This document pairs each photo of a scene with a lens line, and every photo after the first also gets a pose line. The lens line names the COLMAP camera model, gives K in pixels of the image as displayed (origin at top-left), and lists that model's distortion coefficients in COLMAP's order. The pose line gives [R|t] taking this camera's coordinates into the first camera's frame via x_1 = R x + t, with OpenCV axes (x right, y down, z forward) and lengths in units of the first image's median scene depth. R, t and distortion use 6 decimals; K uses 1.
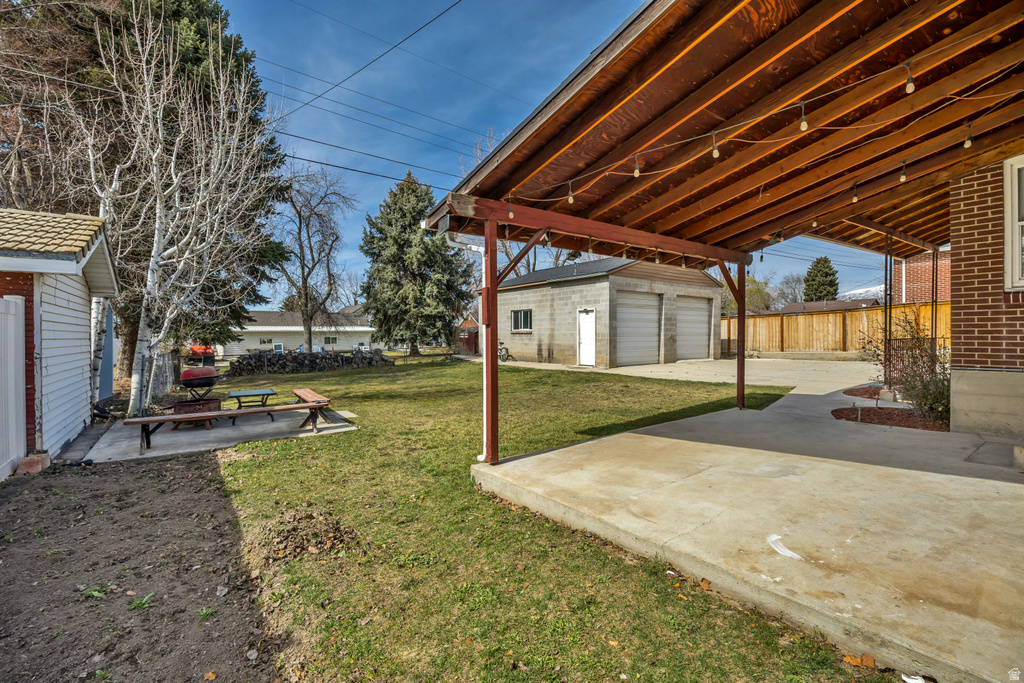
lens RADIAL K [[460.7, 0, 511.0], [0, 460.7, 336.8], [0, 0, 1]] dist [-0.002491, -0.000113]
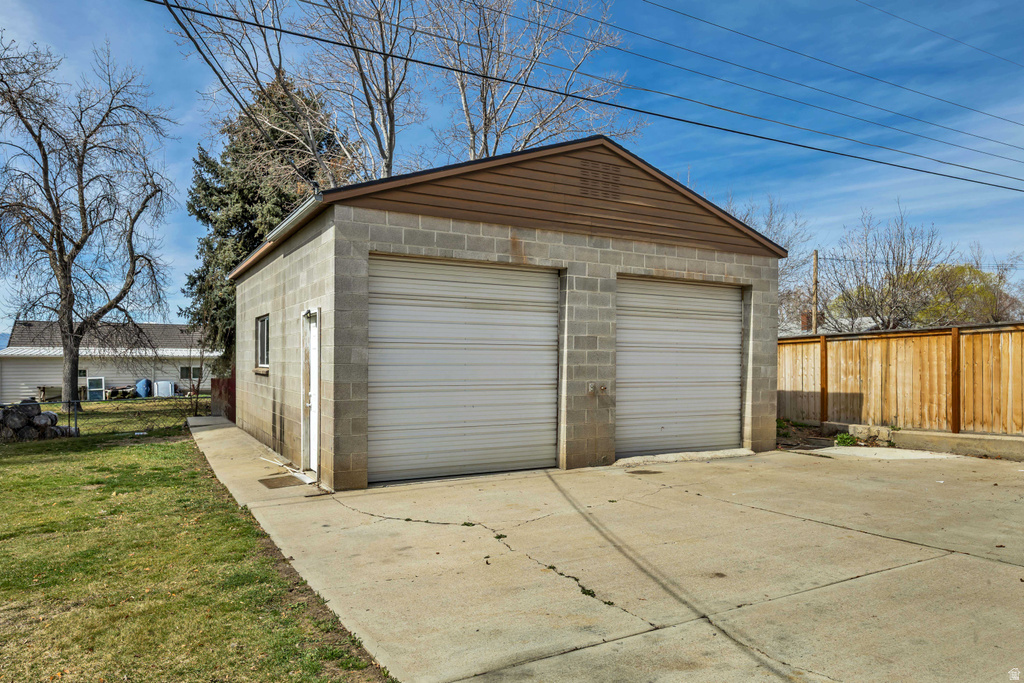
lens RADIAL K [[694.9, 0, 512.6], [0, 694.9, 344.5], [0, 0, 1]] dist [0.005865, 0.002261]
pose [[0.992871, 0.008179, -0.118911, 0.314018], [-0.011325, 0.999603, -0.025802, -0.019379], [0.118653, 0.026965, 0.992570, 0.419943]]
